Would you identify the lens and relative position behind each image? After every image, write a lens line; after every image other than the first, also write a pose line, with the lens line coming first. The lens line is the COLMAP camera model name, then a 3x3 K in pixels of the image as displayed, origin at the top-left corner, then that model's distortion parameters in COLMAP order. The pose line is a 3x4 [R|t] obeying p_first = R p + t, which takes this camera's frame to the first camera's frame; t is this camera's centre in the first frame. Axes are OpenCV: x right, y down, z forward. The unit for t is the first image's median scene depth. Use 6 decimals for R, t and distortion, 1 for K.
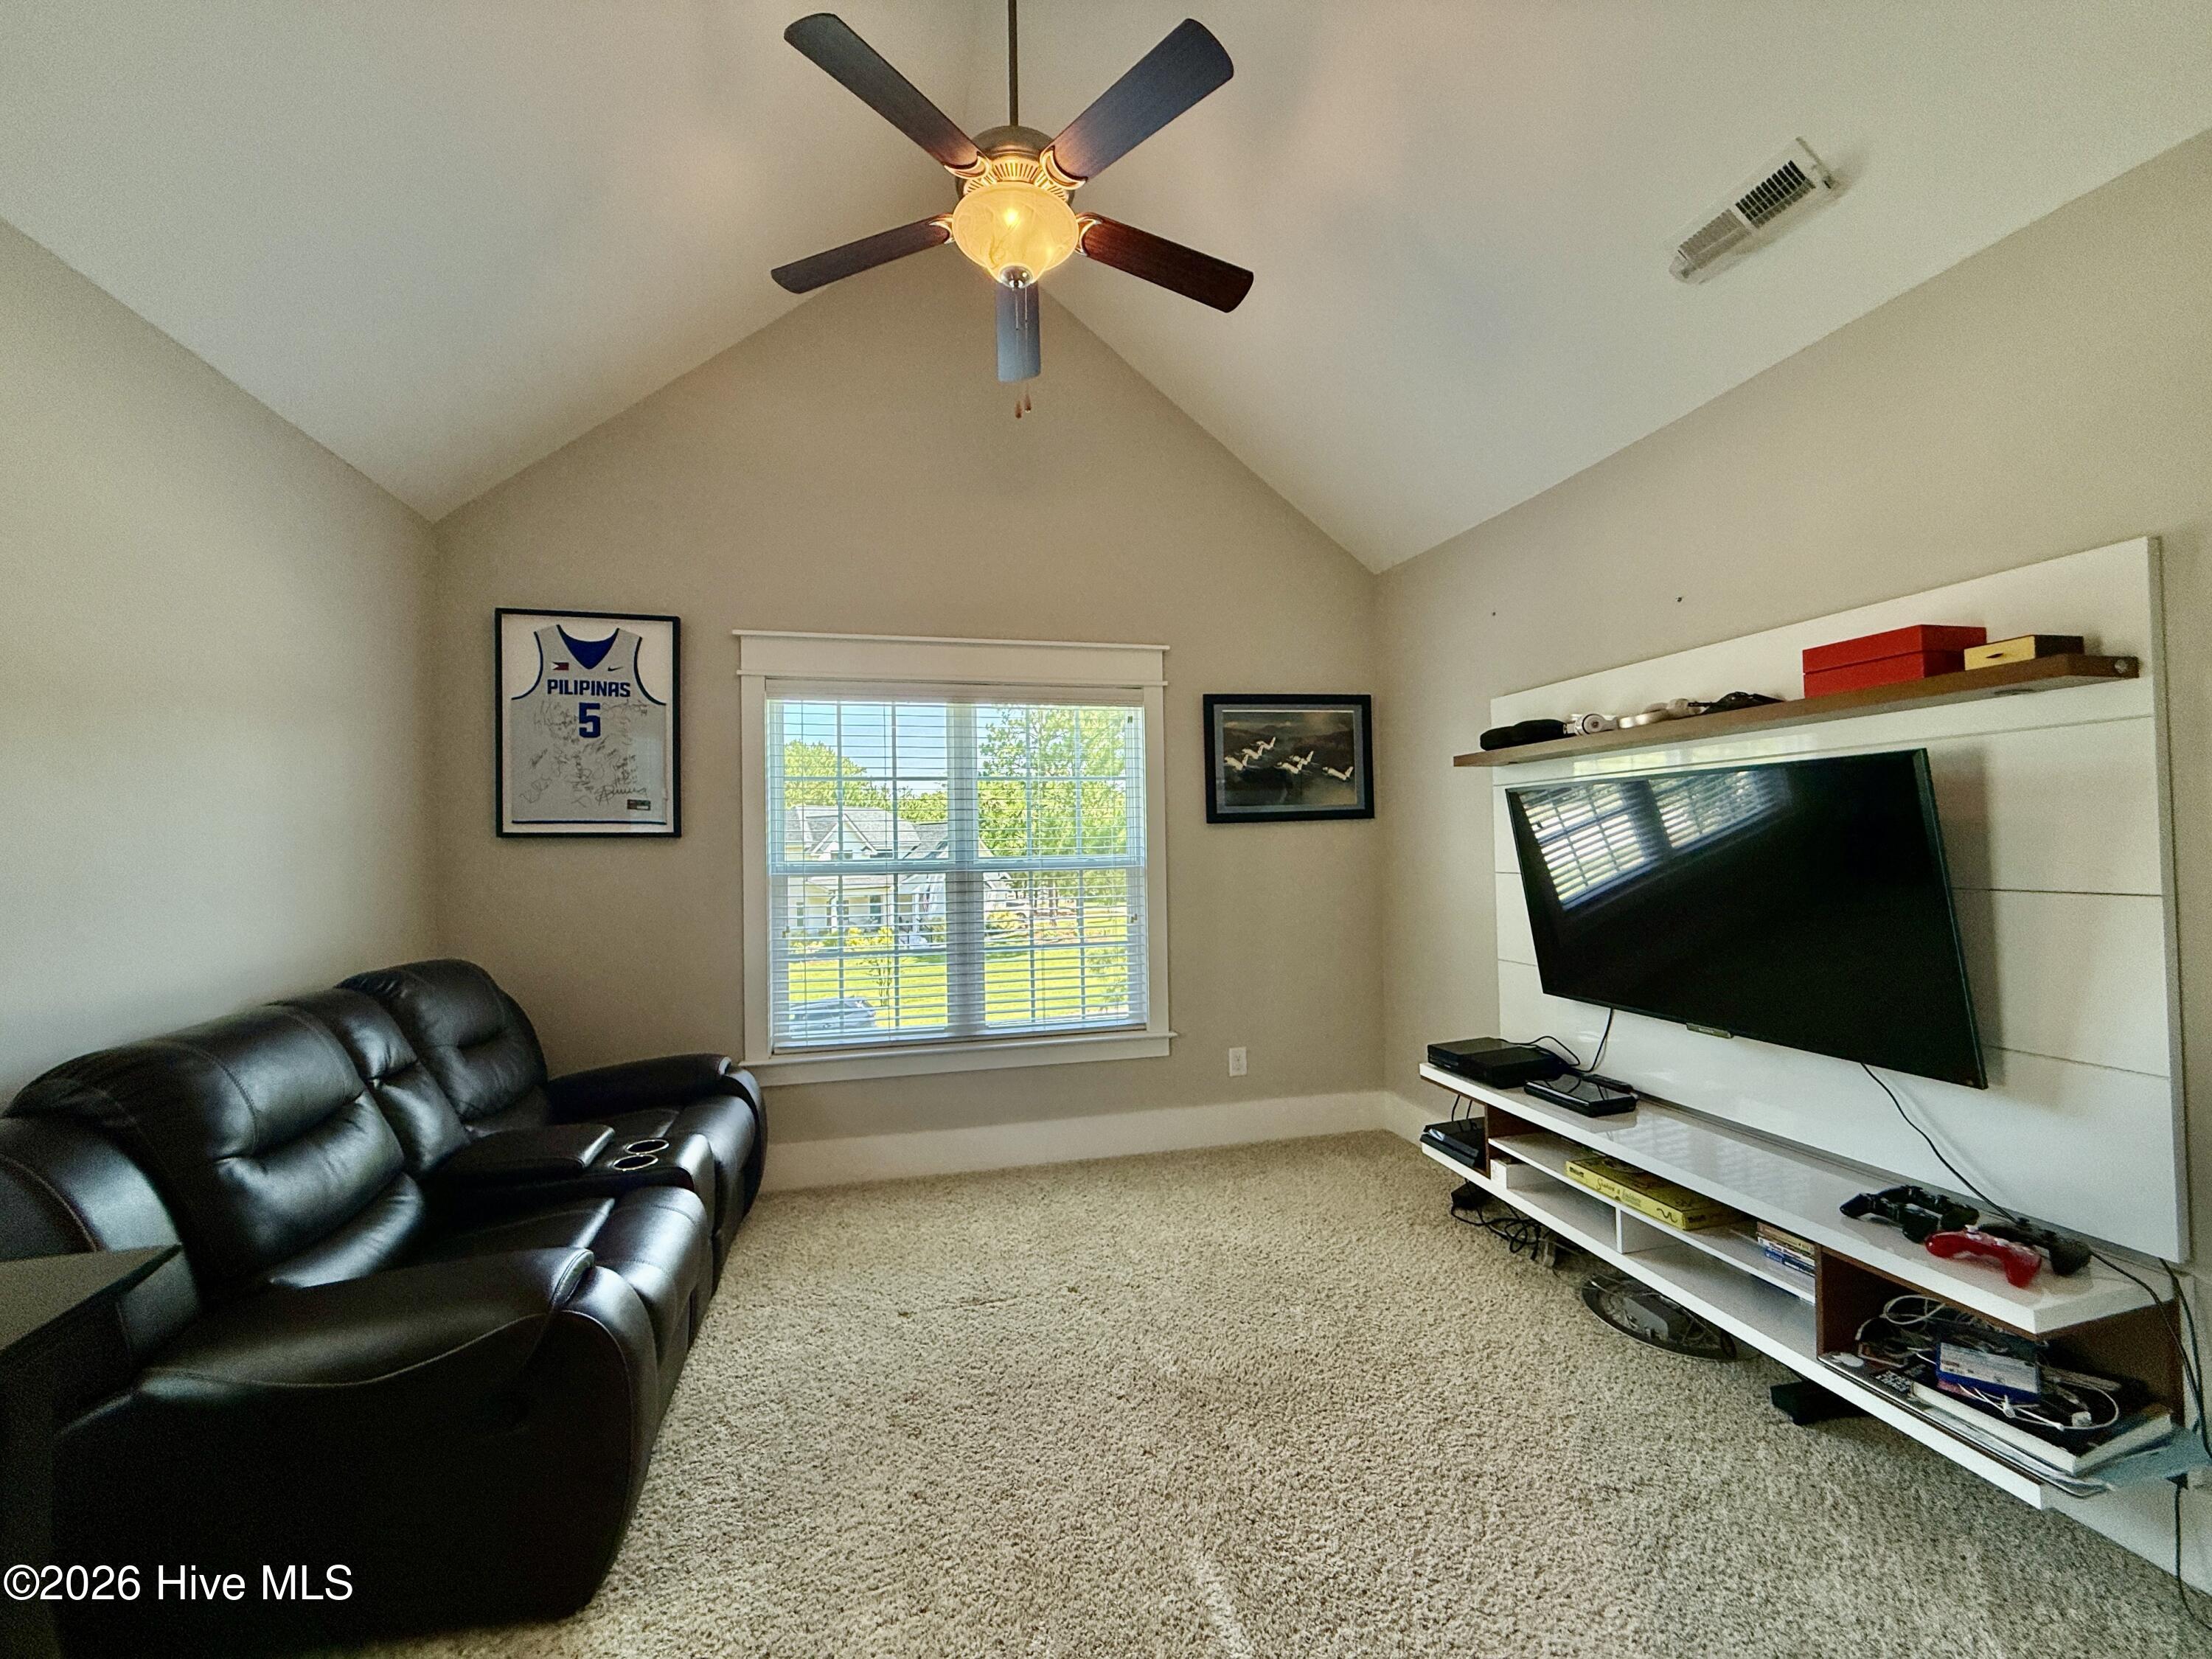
lens RADIAL K [[889.7, 0, 1099.2], [0, 889.7, 832.4], [0, 0, 1]] dist [0.002864, 0.000054]
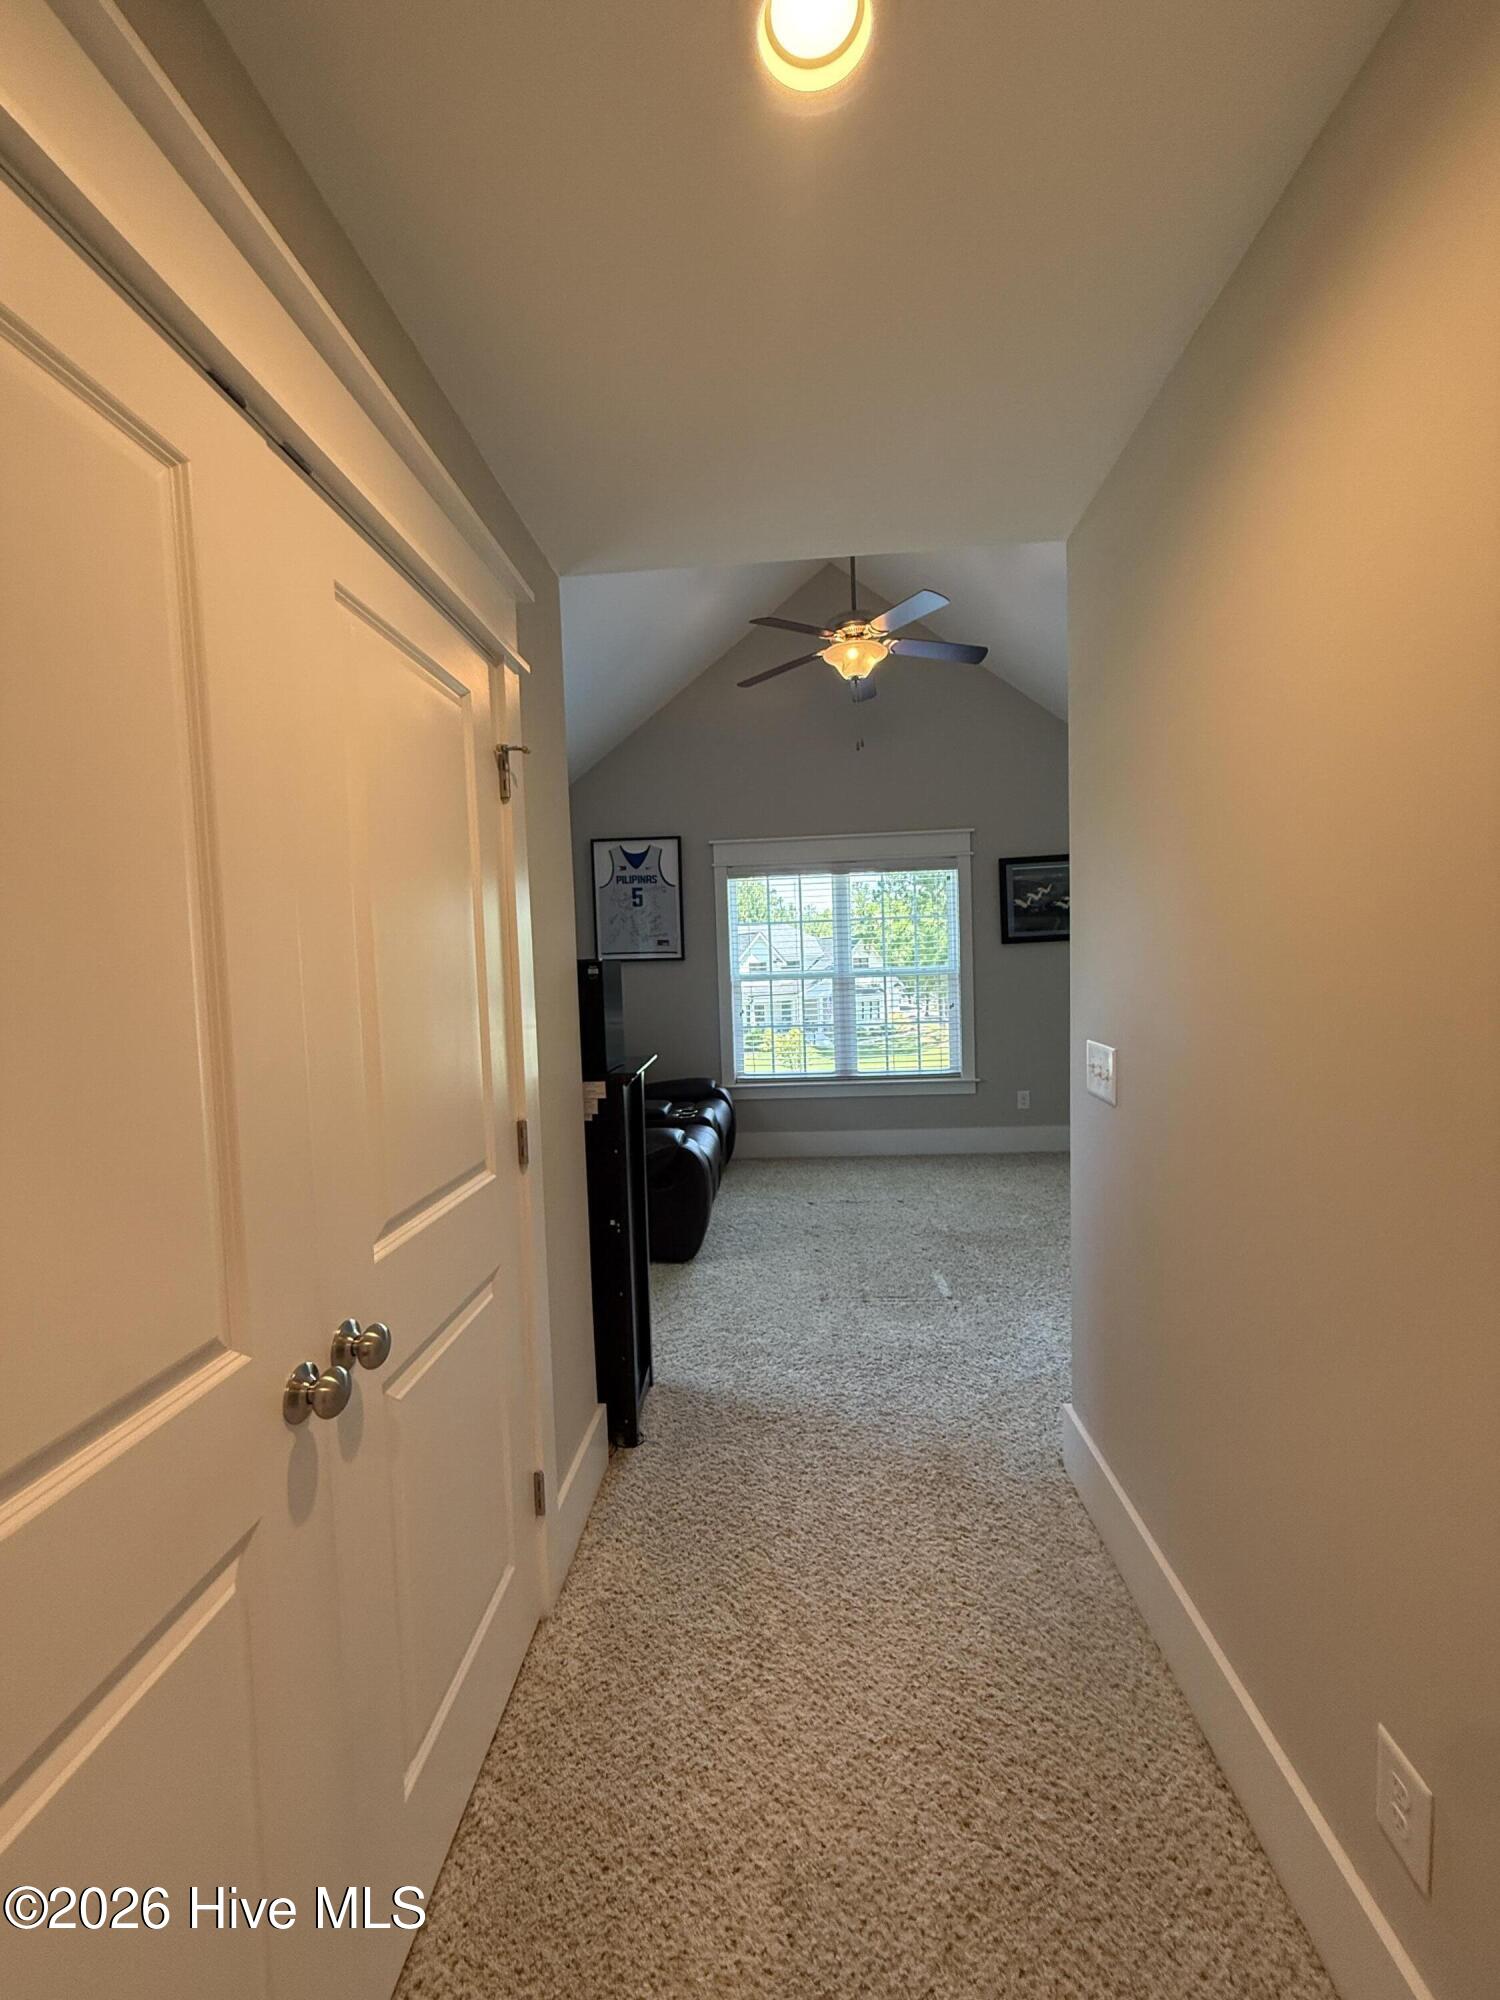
lens RADIAL K [[804.4, 0, 745.9], [0, 804.4, 1005.7], [0, 0, 1]] dist [0.002864, 0.000054]
pose [[0.956729, -0.002182, -0.290972, 0.120300], [0.024489, 0.997028, 0.073046, -0.018574], [0.289947, -0.077011, 0.953939, -0.523543]]
